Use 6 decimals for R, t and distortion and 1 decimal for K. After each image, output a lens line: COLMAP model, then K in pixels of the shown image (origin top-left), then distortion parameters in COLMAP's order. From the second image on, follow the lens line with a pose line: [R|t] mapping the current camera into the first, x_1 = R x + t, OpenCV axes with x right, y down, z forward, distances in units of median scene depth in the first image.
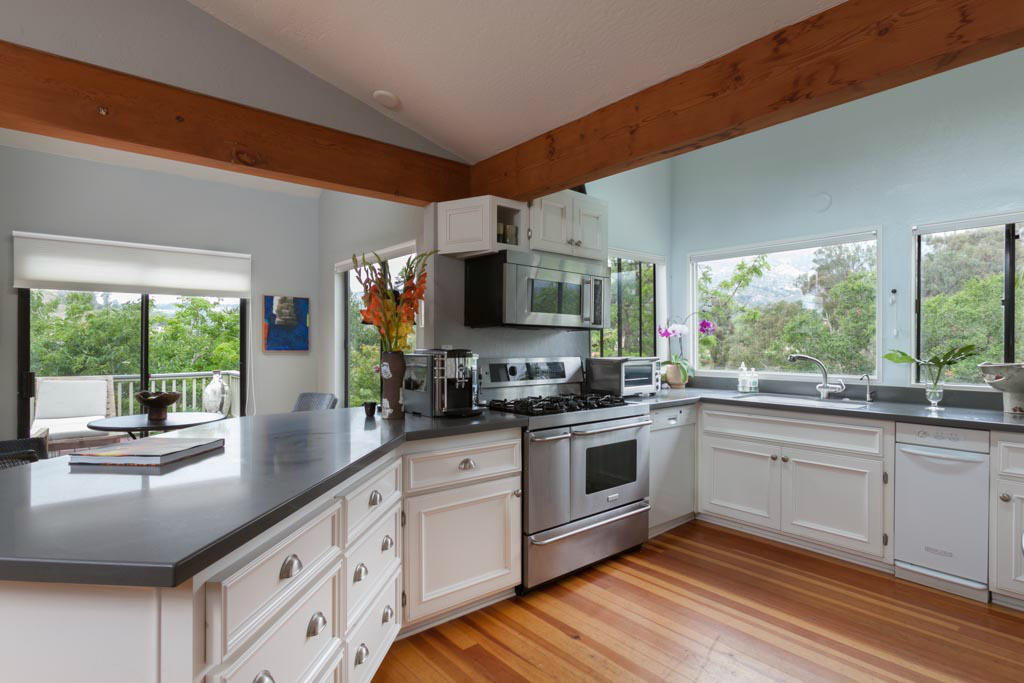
lens RADIAL K [[520.2, 0, 512.5], [0, 520.2, 349.7], [0, 0, 1]] dist [0.000655, 0.001309]
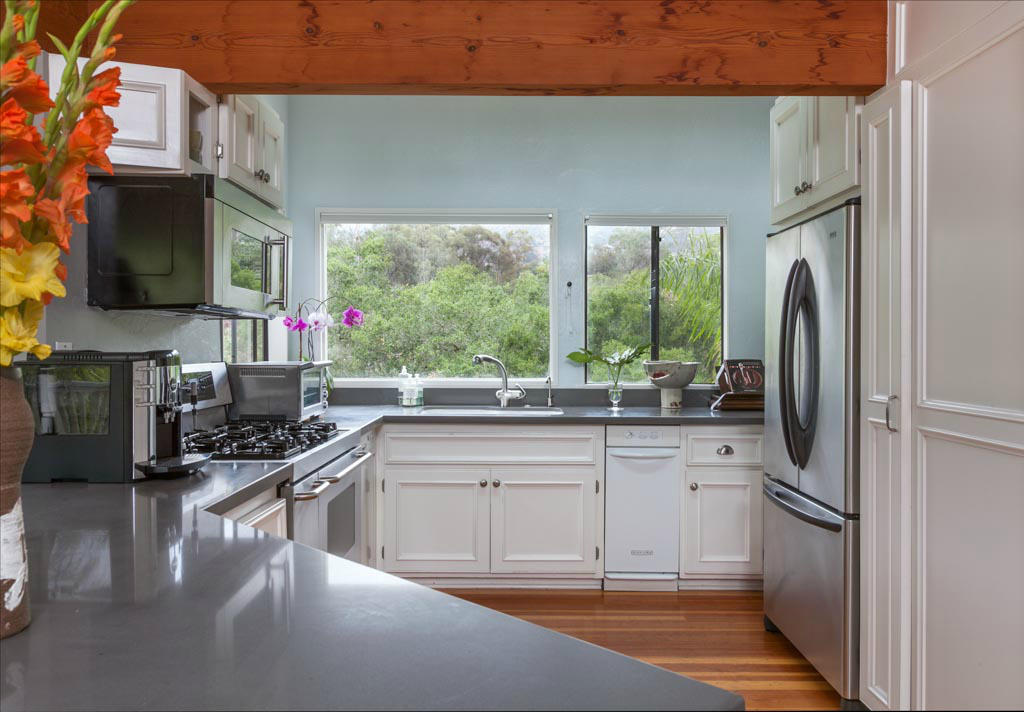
lens RADIAL K [[807.9, 0, 512.4], [0, 807.9, 352.3], [0, 0, 1]] dist [-0.008280, -0.003896]
pose [[0.649117, -0.008550, 0.760641, -0.410444], [0.006699, 0.999962, 0.005523, -0.001132], [-0.760659, 0.001511, 0.649150, 0.159667]]
